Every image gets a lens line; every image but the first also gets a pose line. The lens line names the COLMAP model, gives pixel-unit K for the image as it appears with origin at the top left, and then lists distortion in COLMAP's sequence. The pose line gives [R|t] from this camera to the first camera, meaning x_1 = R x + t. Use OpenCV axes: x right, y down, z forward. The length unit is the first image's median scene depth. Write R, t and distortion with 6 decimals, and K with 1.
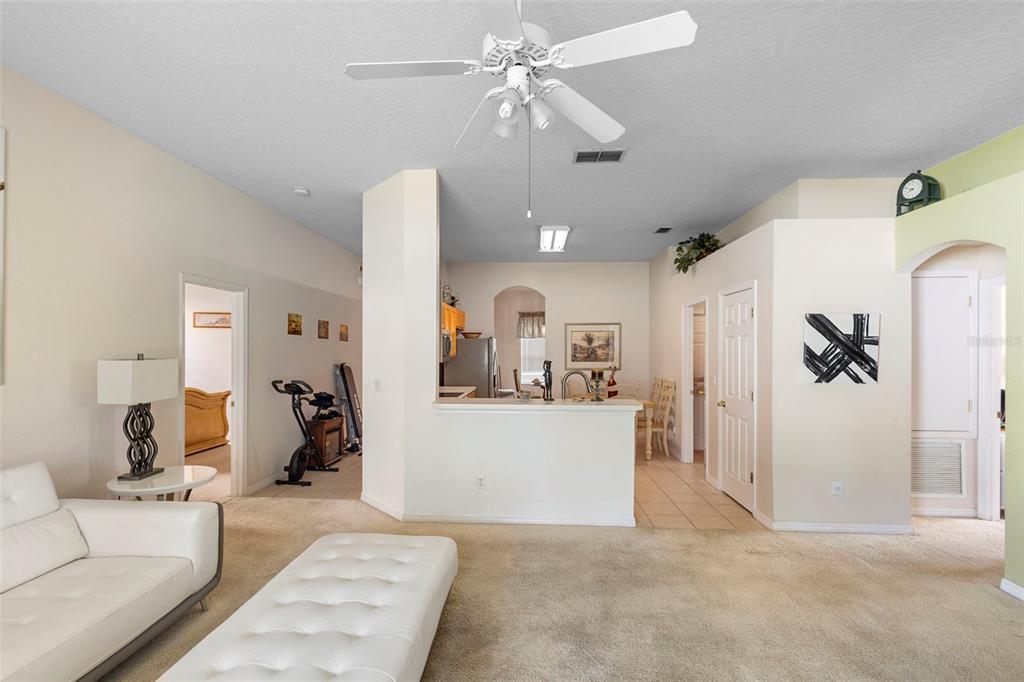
lens RADIAL K [[472.8, 0, 510.4], [0, 472.8, 350.3], [0, 0, 1]] dist [0.017143, -0.006621]
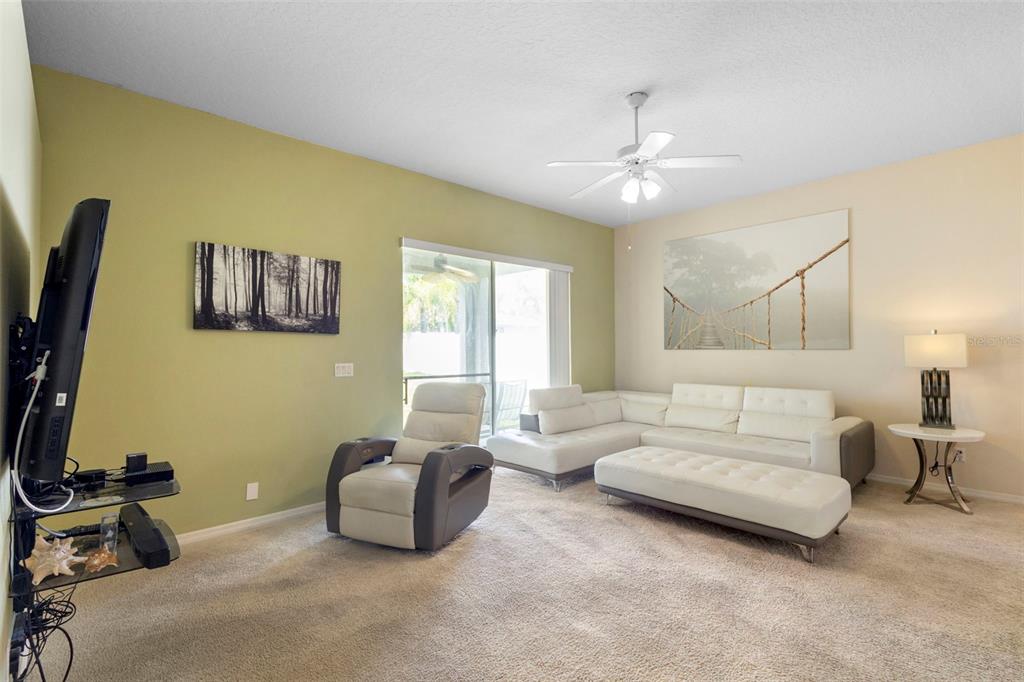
lens RADIAL K [[472.8, 0, 512.7], [0, 472.8, 341.1], [0, 0, 1]] dist [0.017143, -0.006621]
pose [[-0.696254, -0.005824, -0.717772, 0.459688], [0.008710, 0.999825, -0.016562, 0.024342], [0.717743, -0.017783, -0.696081, 0.543082]]
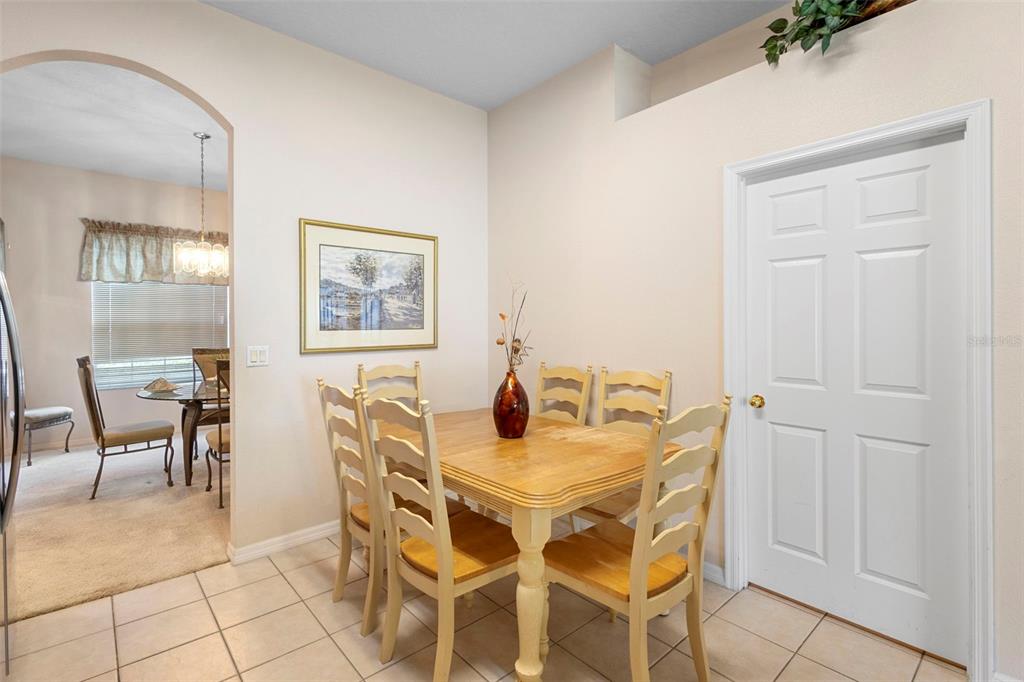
lens RADIAL K [[472.8, 0, 508.8], [0, 472.8, 329.7], [0, 0, 1]] dist [0.017143, -0.006621]
pose [[0.712034, -0.009422, 0.702081, -0.022590], [0.002833, 0.999940, 0.010546, 0.026023], [-0.702139, -0.005520, 0.712019, 0.838836]]
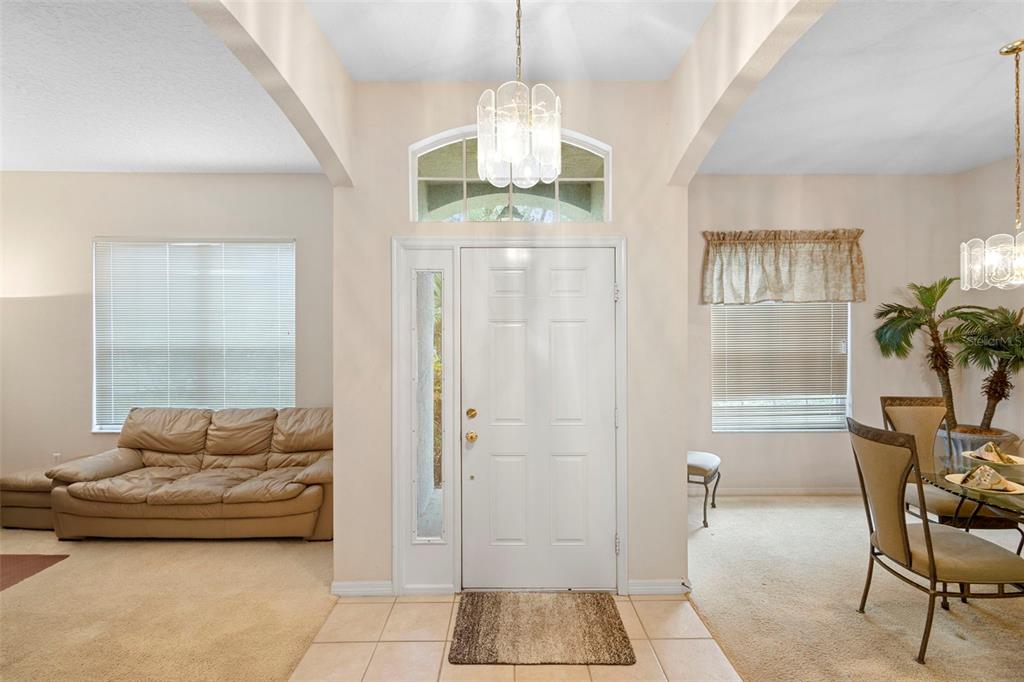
lens RADIAL K [[472.8, 0, 514.6], [0, 472.8, 337.6], [0, 0, 1]] dist [0.017143, -0.006621]
pose [[0.997838, -0.001920, 0.065689, -0.188540], [0.001758, 0.999995, 0.002526, 0.007260], [-0.065694, -0.002405, 0.997837, 1.096830]]
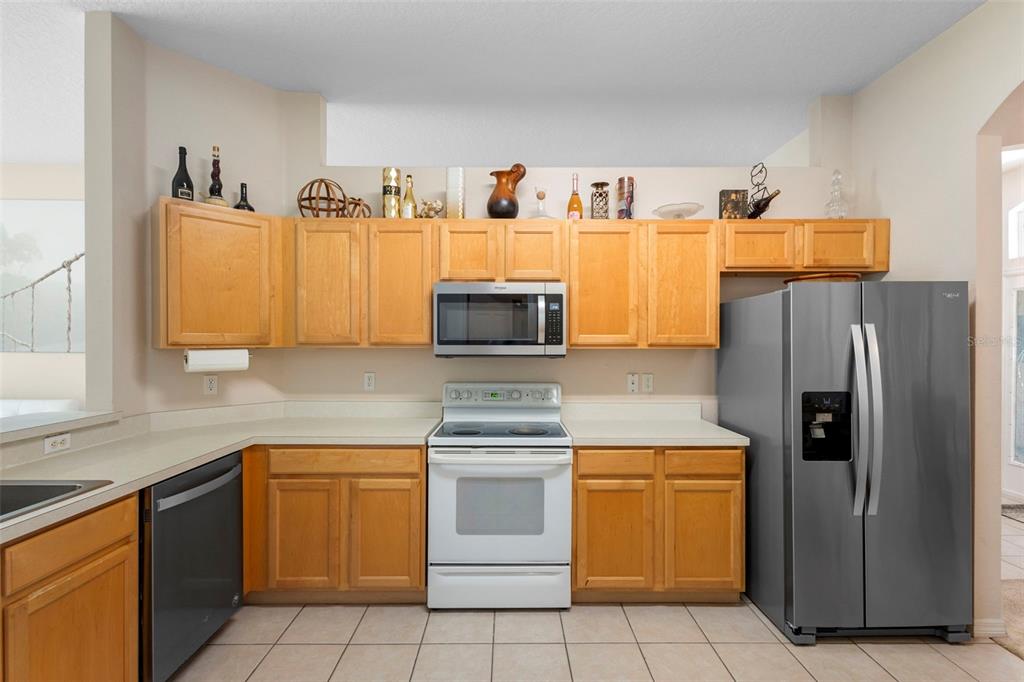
lens RADIAL K [[472.8, 0, 514.4], [0, 472.8, 343.0], [0, 0, 1]] dist [0.017143, -0.006621]
pose [[0.062478, 0.003392, -0.998041, 0.291124], [-0.004601, 0.999985, 0.003111, 0.010546], [0.998036, 0.004398, 0.062492, 0.936594]]
